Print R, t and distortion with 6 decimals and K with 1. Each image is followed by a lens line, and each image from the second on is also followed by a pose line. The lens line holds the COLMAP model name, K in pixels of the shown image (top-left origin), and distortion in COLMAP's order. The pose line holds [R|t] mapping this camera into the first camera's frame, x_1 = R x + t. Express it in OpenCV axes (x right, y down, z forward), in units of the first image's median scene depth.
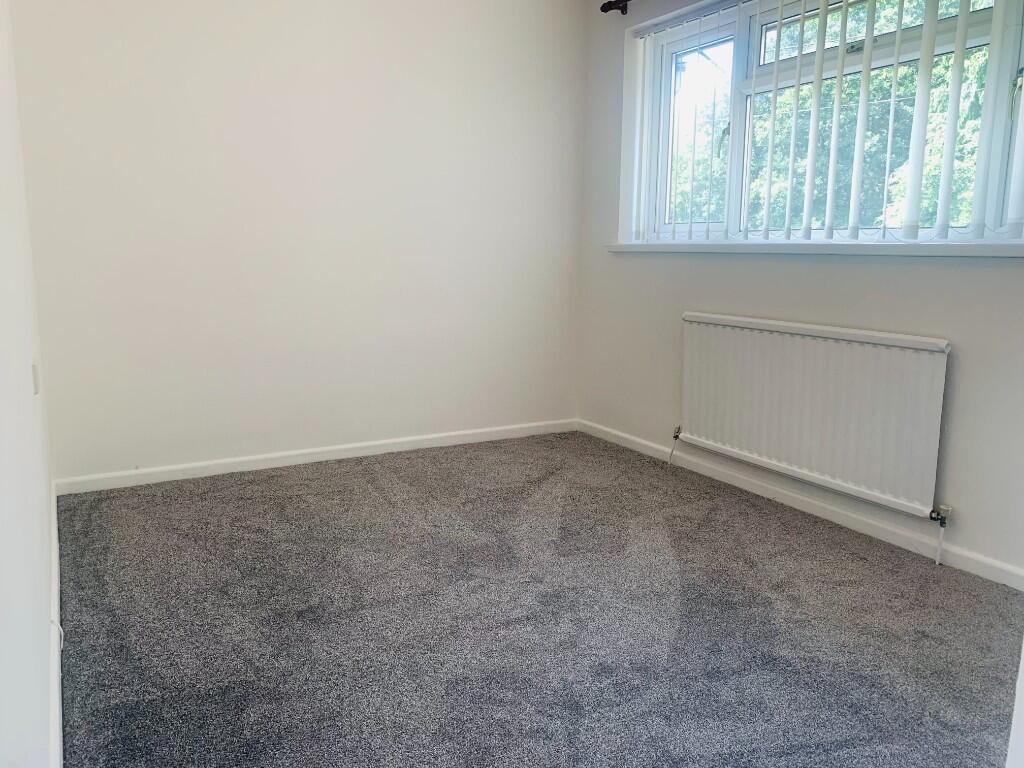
lens RADIAL K [[785.6, 0, 511.1], [0, 785.6, 372.4], [0, 0, 1]] dist [0.008829, 0.003120]
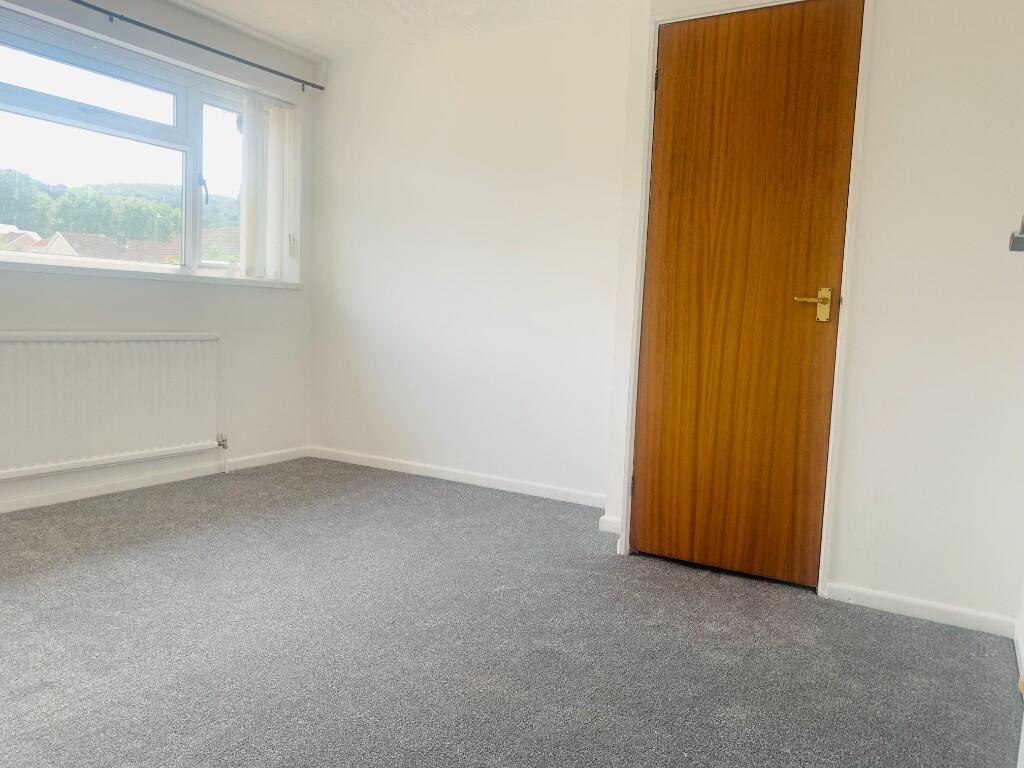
lens RADIAL K [[785.6, 0, 511.1], [0, 785.6, 372.4], [0, 0, 1]] dist [0.008829, 0.003120]
pose [[-0.480637, -0.089643, 0.872326, -1.038148], [0.094157, 0.983735, 0.152970, -0.138841], [-0.871850, 0.155659, -0.464379, 1.088538]]
